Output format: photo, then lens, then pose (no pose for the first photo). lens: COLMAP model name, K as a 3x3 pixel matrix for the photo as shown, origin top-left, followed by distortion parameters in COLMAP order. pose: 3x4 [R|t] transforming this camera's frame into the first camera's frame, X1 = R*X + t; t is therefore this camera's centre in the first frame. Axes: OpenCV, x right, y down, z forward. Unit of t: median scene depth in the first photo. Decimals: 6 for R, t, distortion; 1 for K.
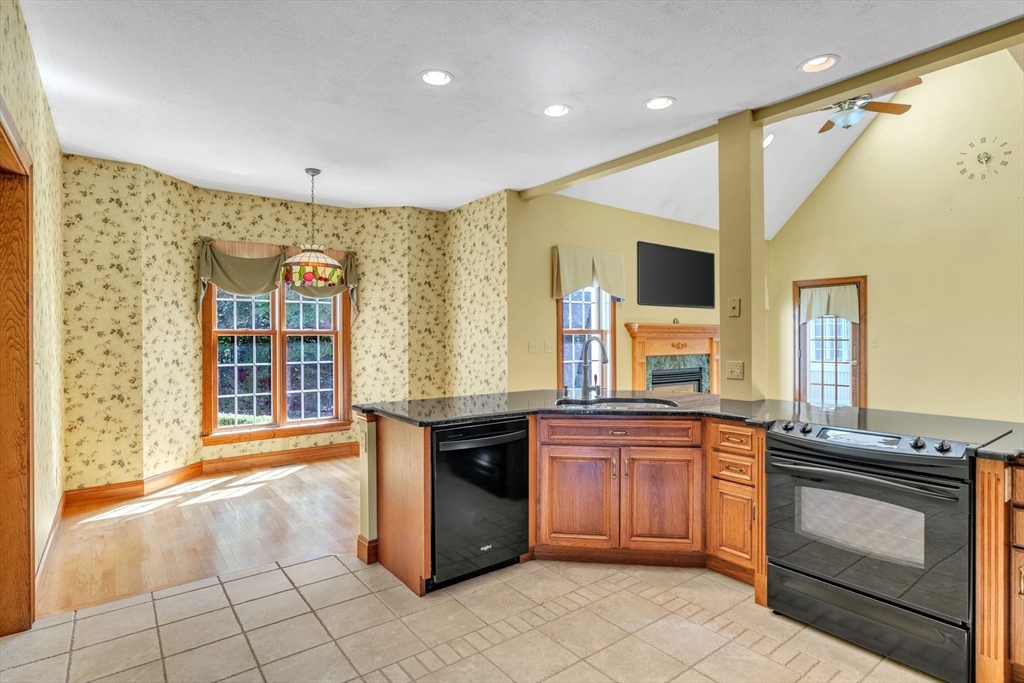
lens RADIAL K [[515.7, 0, 509.6], [0, 515.7, 337.9], [0, 0, 1]] dist [-0.015442, 0.007881]
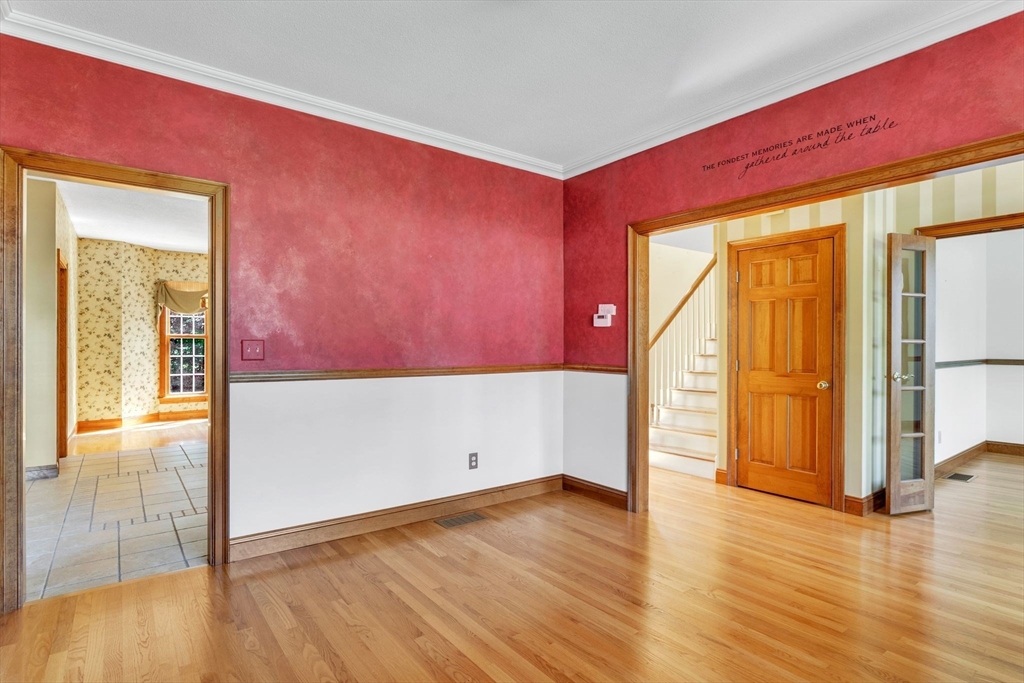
lens RADIAL K [[515.7, 0, 513.4], [0, 515.7, 346.5], [0, 0, 1]] dist [-0.015442, 0.007881]
pose [[0.999959, 0.008133, -0.003866, 0.589597], [-0.008129, 0.999967, 0.000868, 0.013206], [0.003873, -0.000837, 0.999992, -0.702240]]
